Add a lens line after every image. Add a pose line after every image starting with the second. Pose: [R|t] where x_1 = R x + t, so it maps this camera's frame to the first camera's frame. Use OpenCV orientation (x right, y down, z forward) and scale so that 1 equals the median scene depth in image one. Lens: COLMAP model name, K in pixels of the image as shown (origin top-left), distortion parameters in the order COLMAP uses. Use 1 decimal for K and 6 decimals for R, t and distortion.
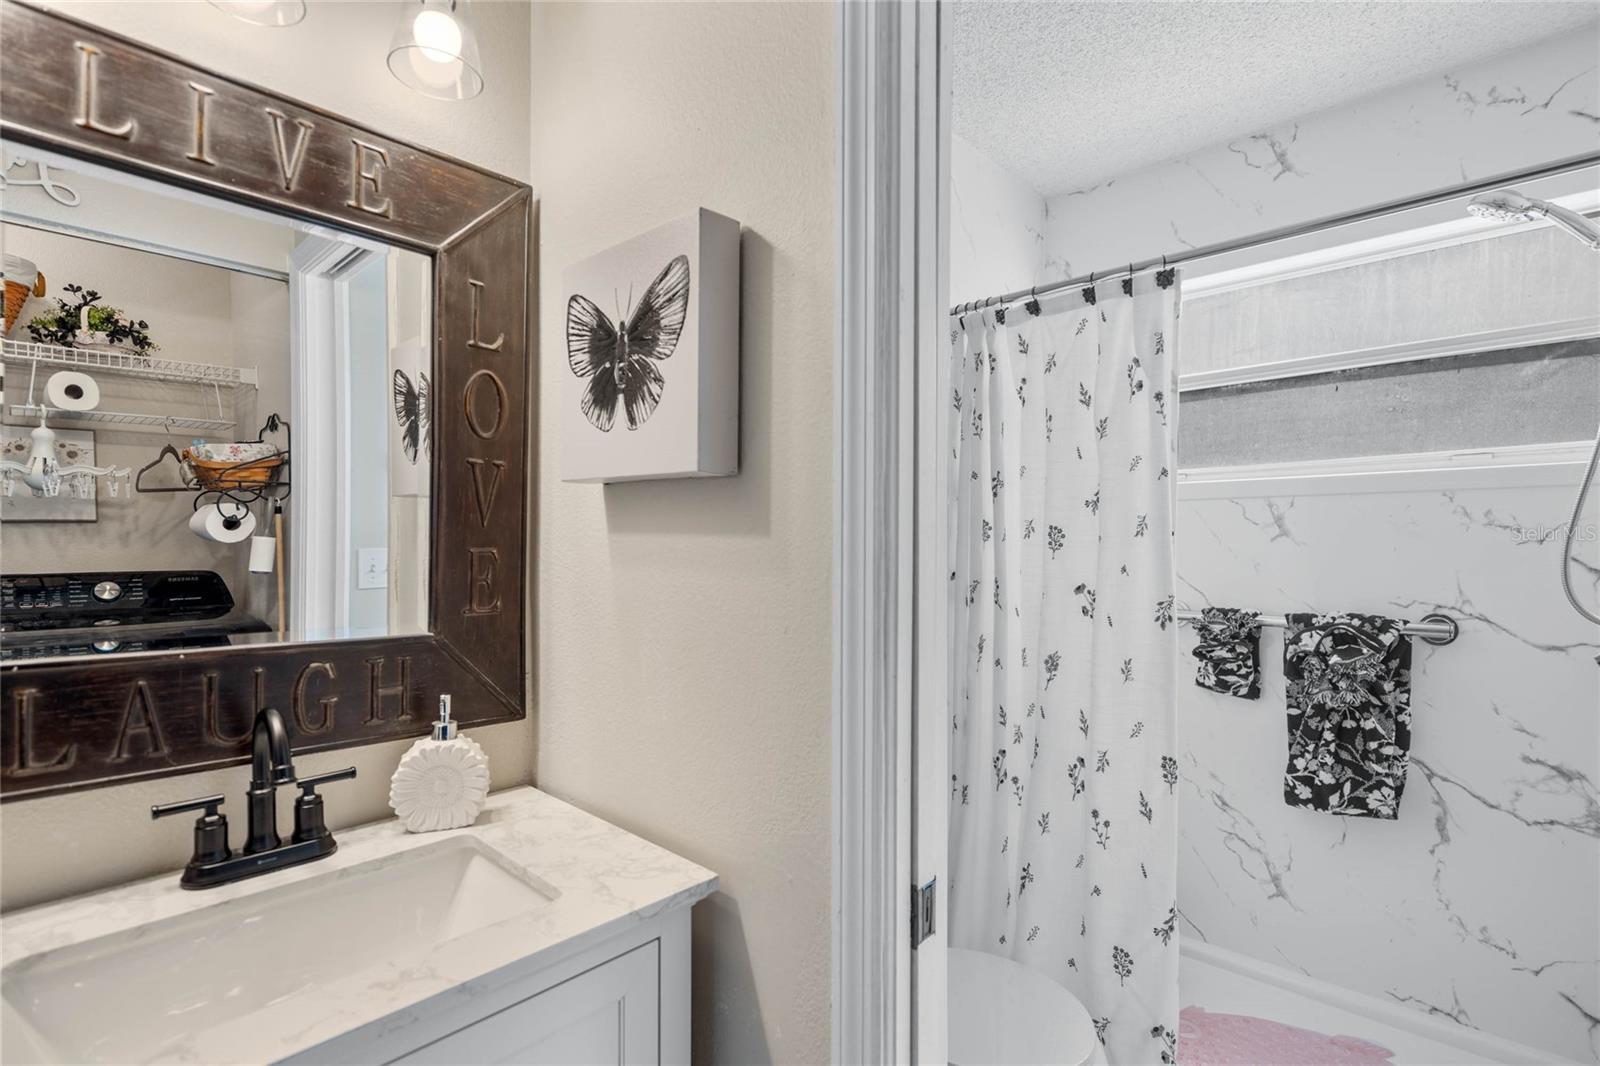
lens RADIAL K [[735.9, 0, 809.4], [0, 735.9, 535.8], [0, 0, 1]] dist [-0.004378, 0.002376]
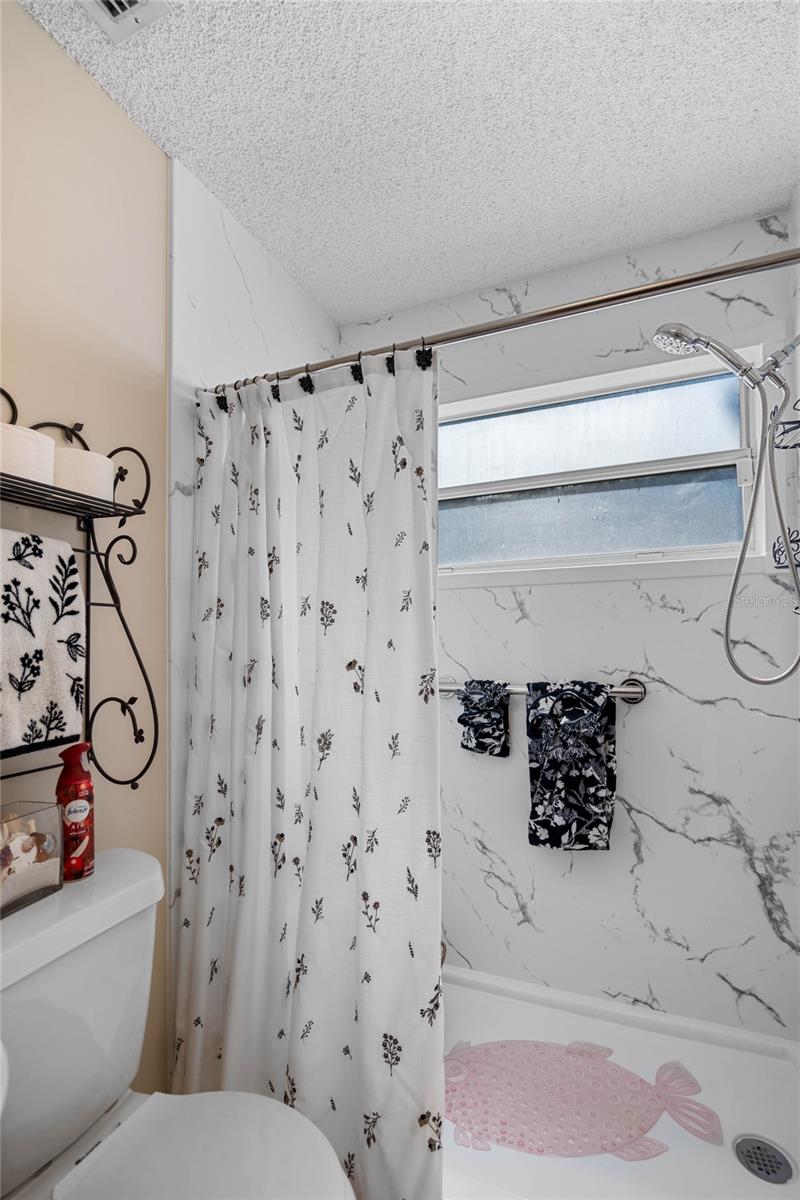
lens RADIAL K [[551.9, 0, 390.4], [0, 551.9, 606.8], [0, 0, 1]] dist [-0.004378, 0.002376]
pose [[0.940837, 0.011308, 0.338671, 0.150638], [0.005729, 0.998769, -0.049263, 0.028242], [-0.338811, 0.048288, 0.939614, 0.253719]]
